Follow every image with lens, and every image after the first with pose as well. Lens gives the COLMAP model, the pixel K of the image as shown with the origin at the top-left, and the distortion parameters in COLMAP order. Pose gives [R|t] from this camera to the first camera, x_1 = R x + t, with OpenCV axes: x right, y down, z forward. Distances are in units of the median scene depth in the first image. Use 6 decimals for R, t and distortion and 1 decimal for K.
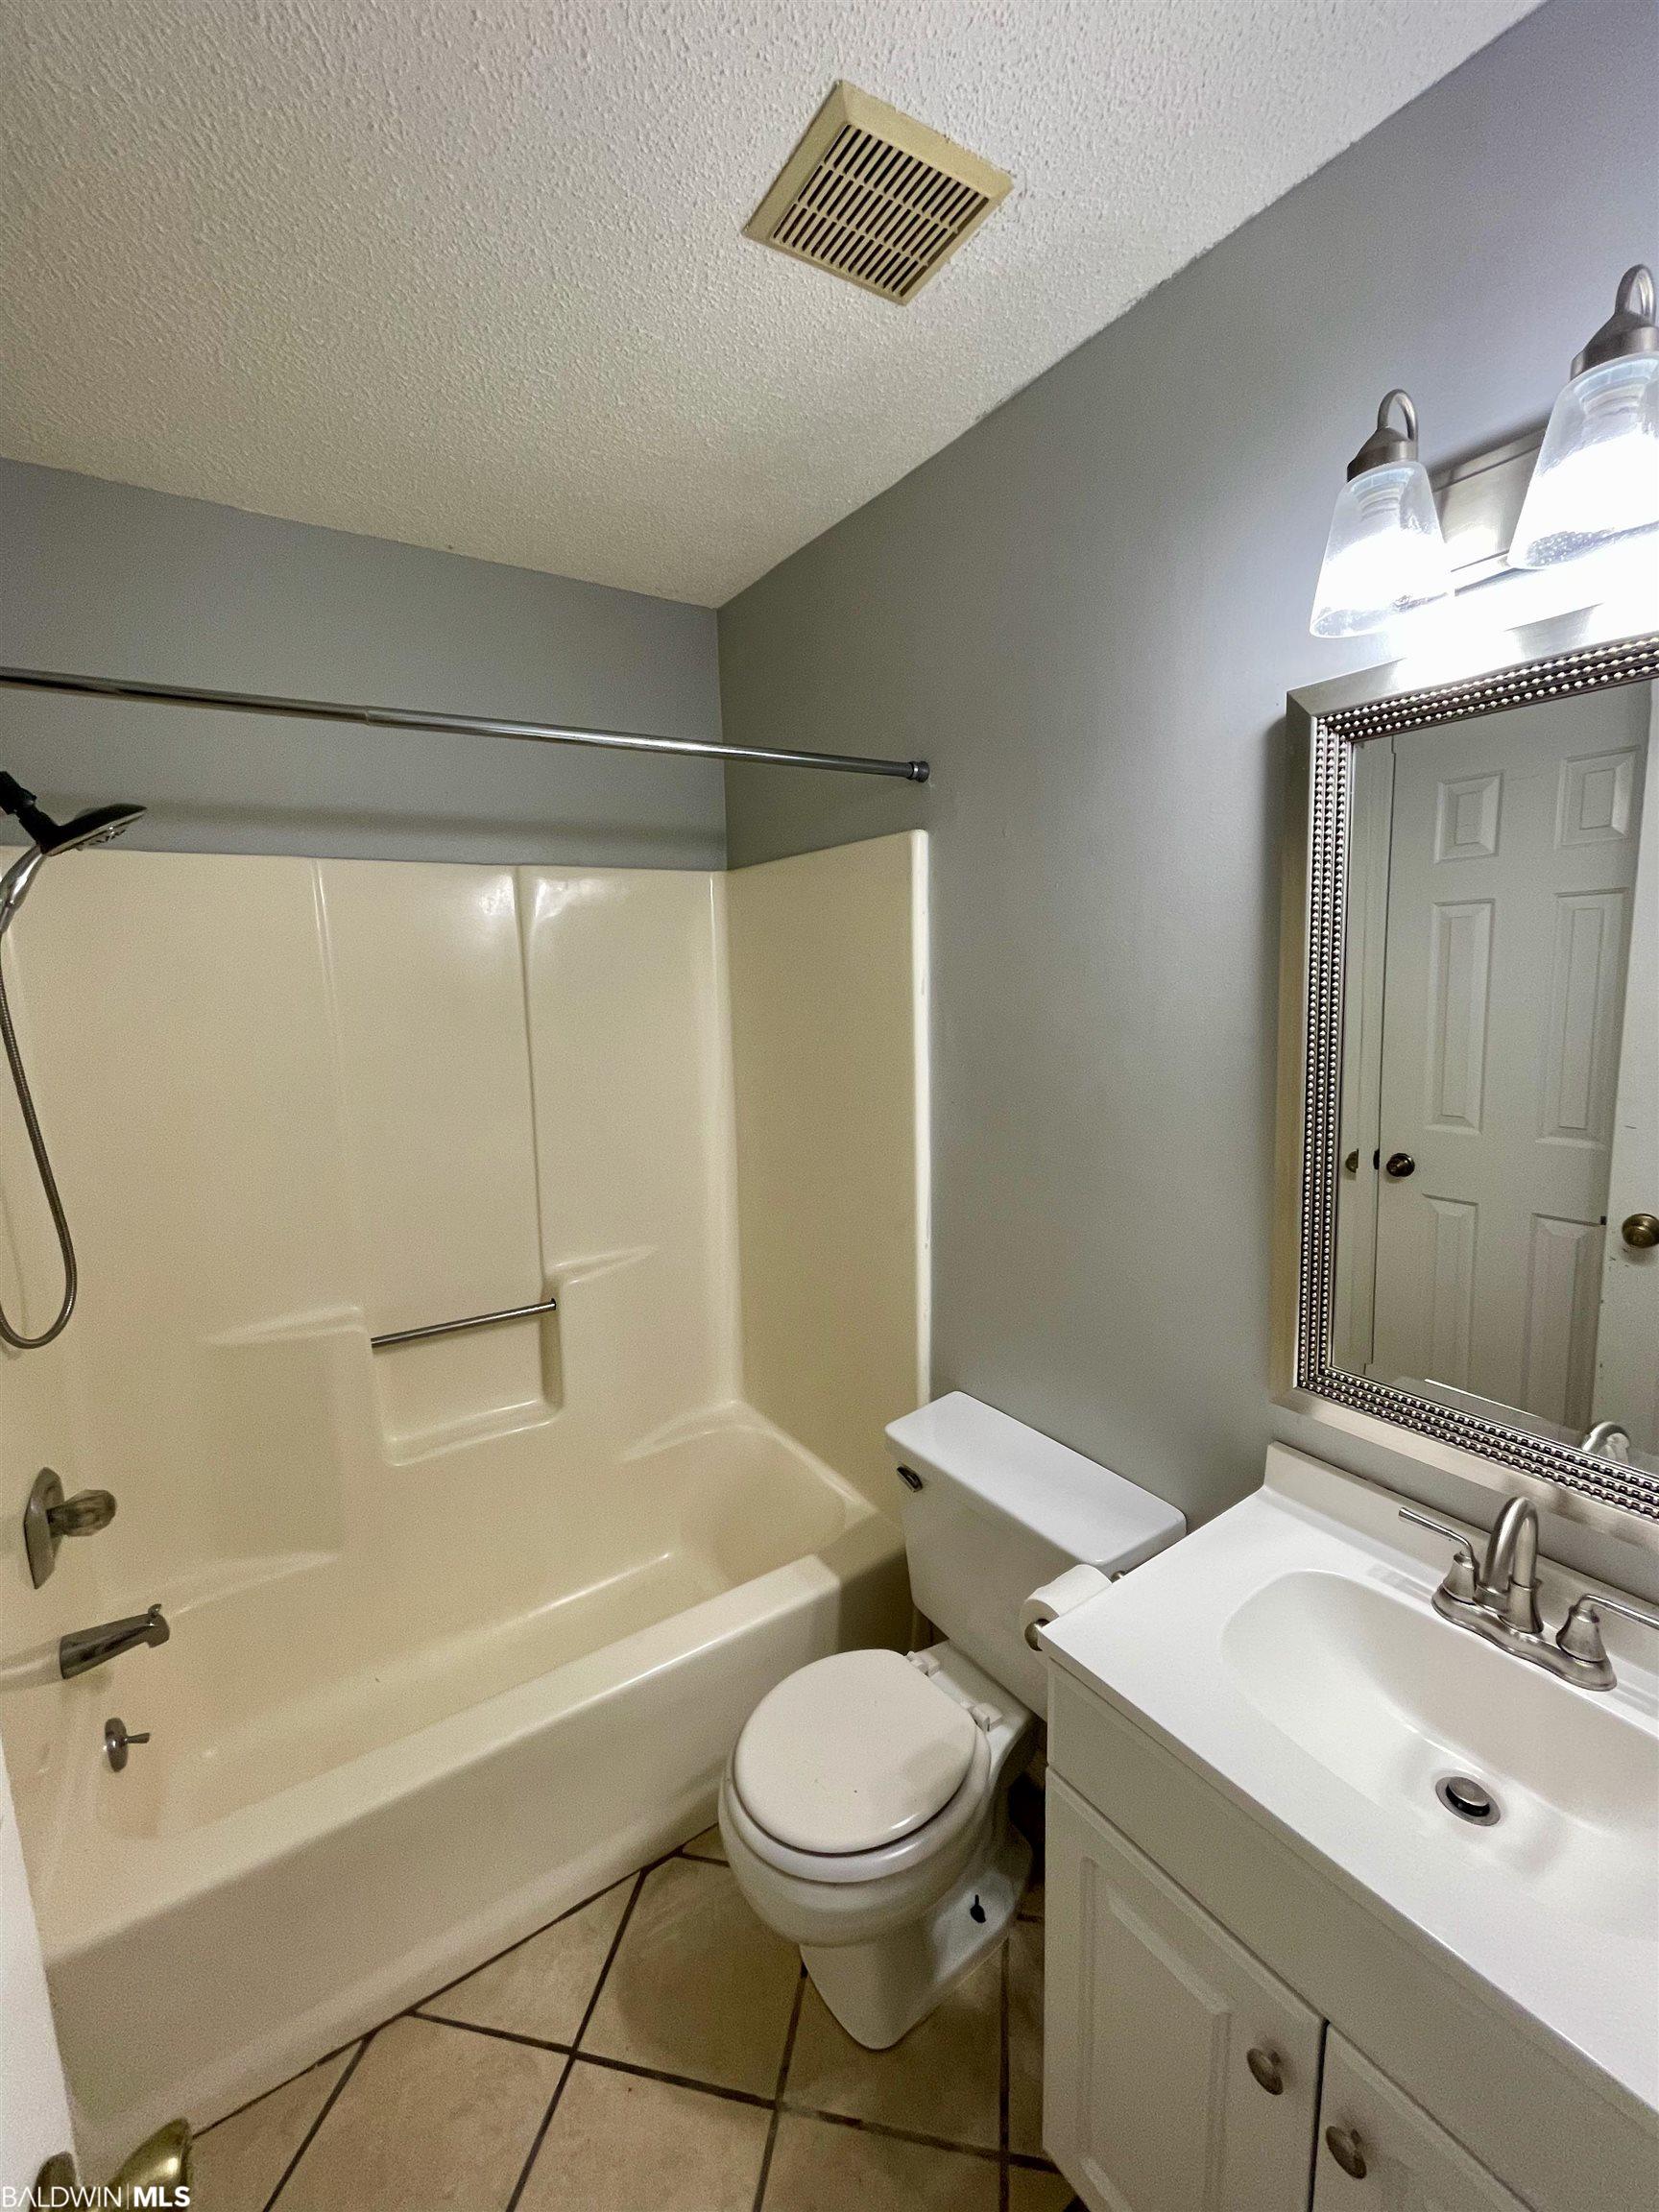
lens RADIAL K [[923.9, 0, 829.5], [0, 923.9, 1106.0], [0, 0, 1]] dist [-0.000566, -0.000193]
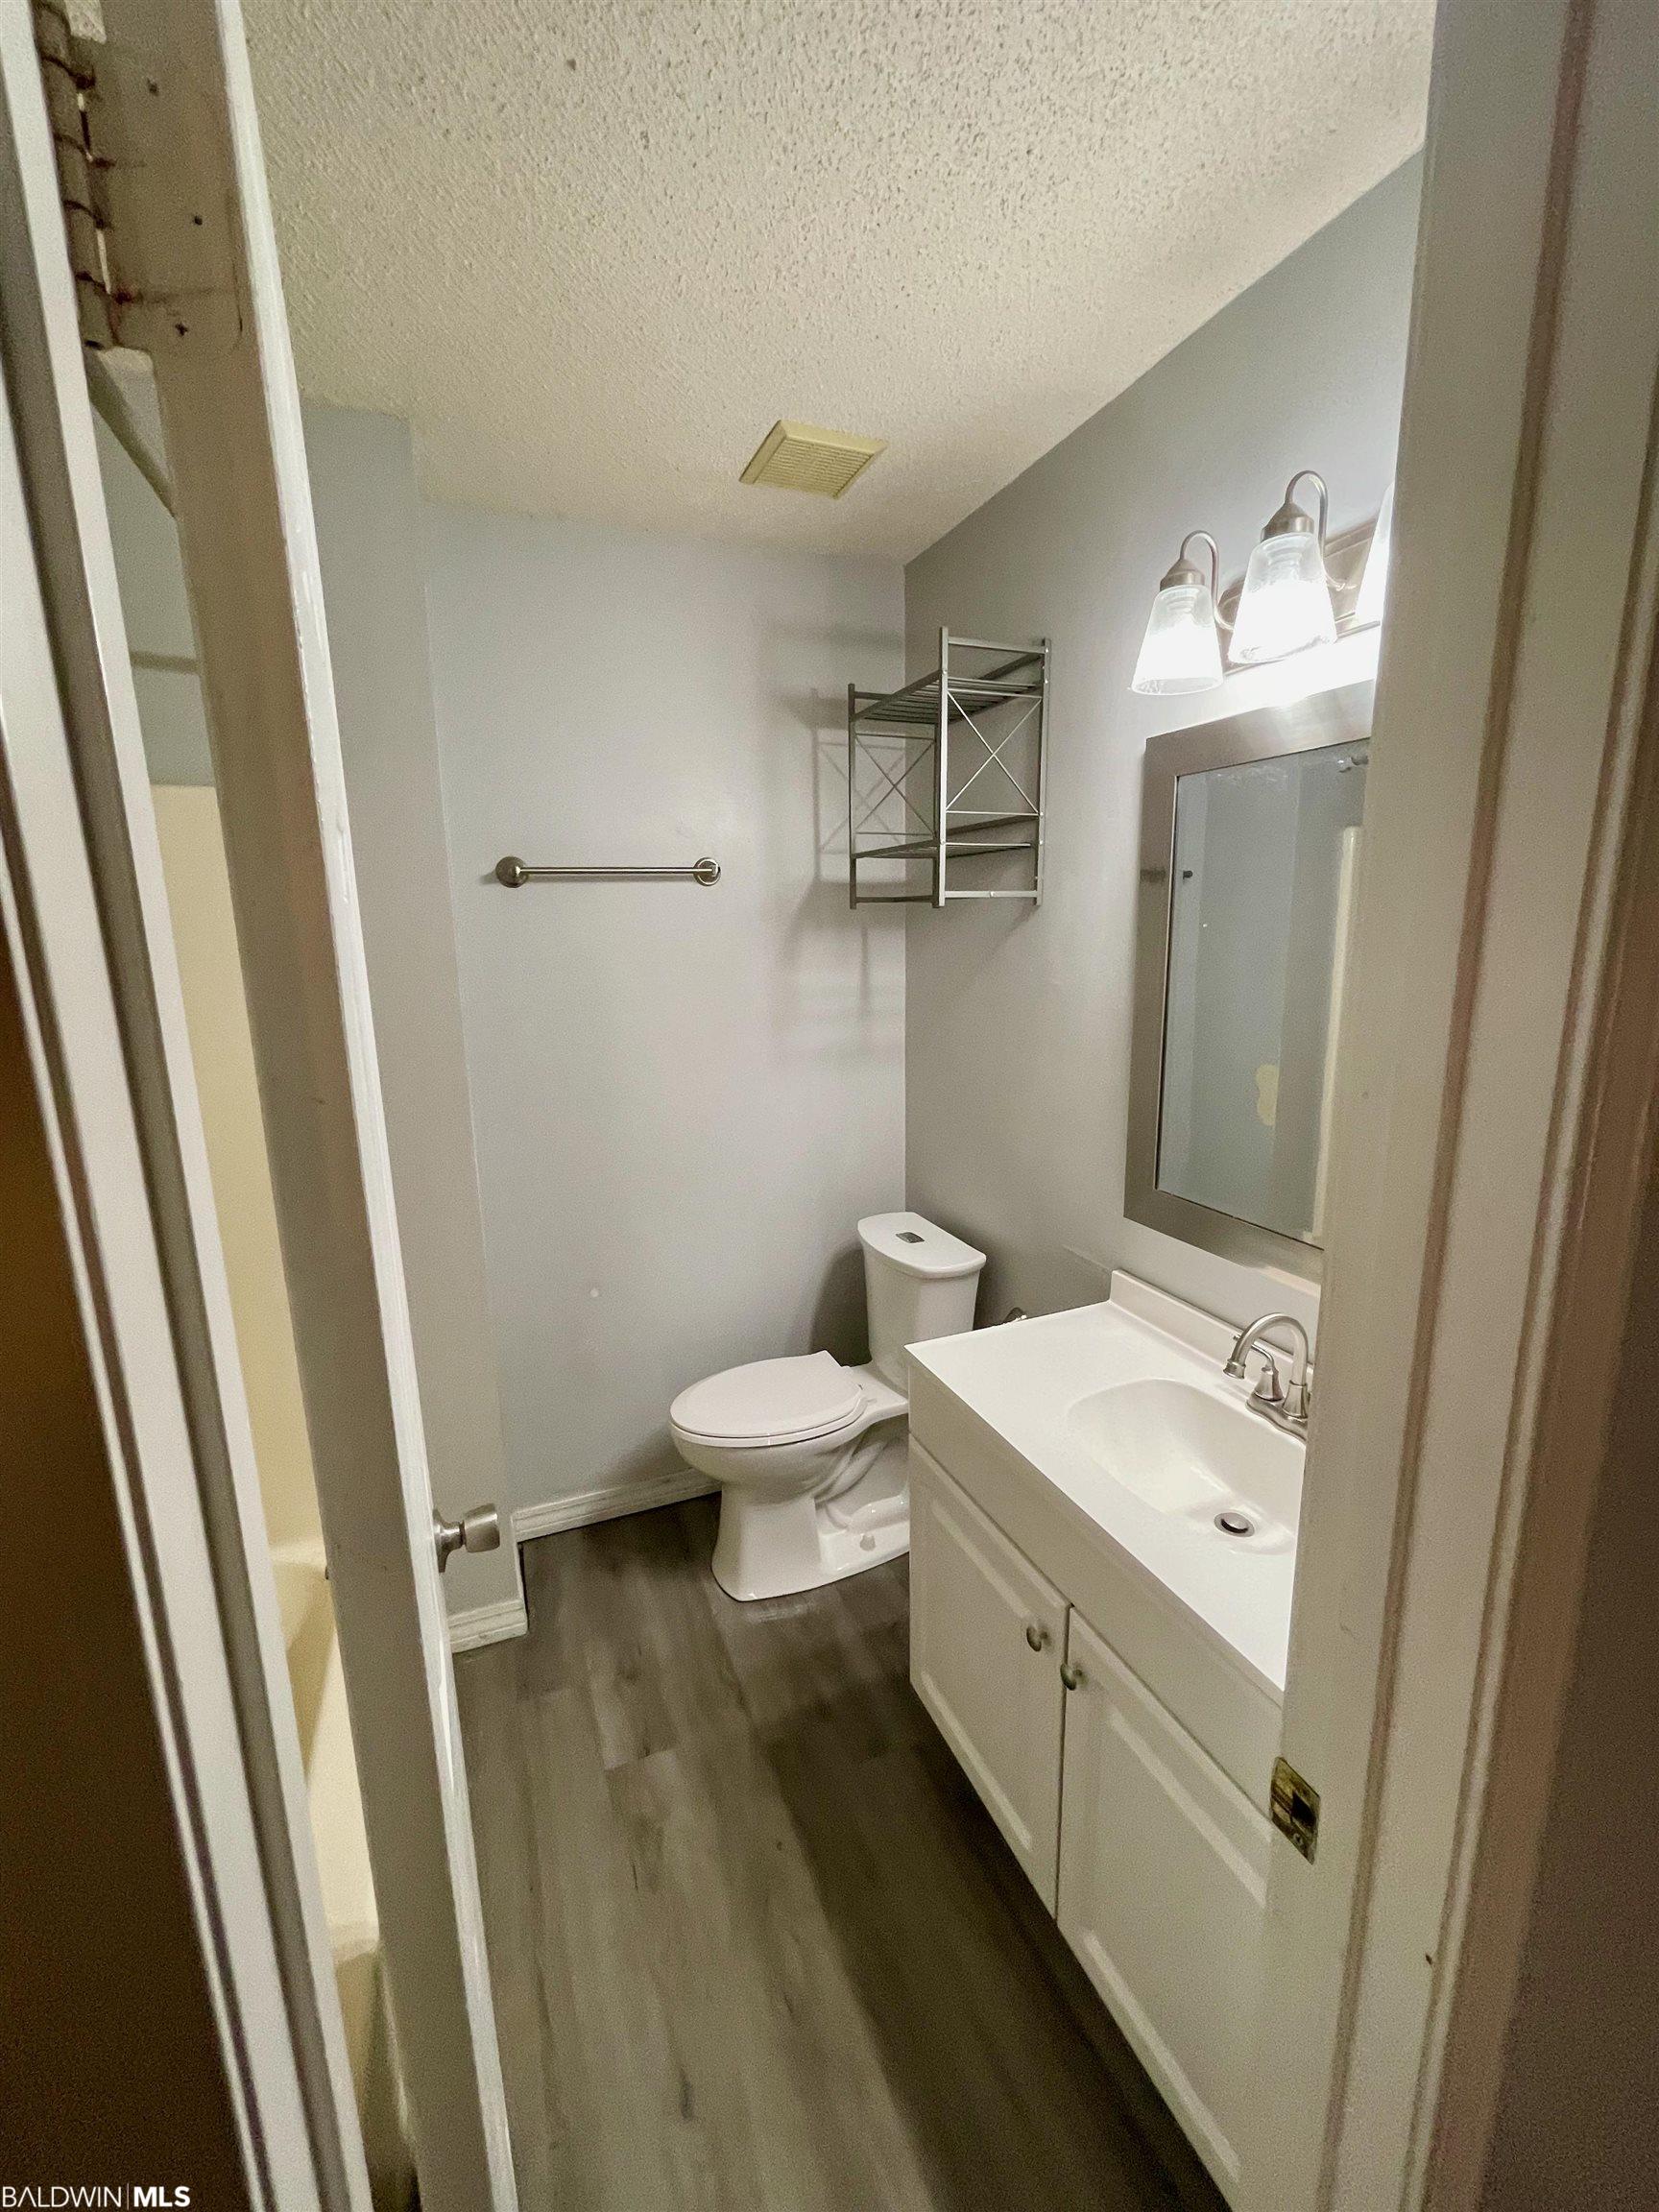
lens RADIAL K [[902.2, 0, 829.5], [0, 902.2, 1106.0], [0, 0, 1]] dist [-0.000492, -0.000048]
pose [[0.982974, 0.054311, -0.175534, 0.280175], [-0.044244, 0.997171, 0.060769, 0.051330], [0.178338, -0.051968, 0.982596, -0.427421]]
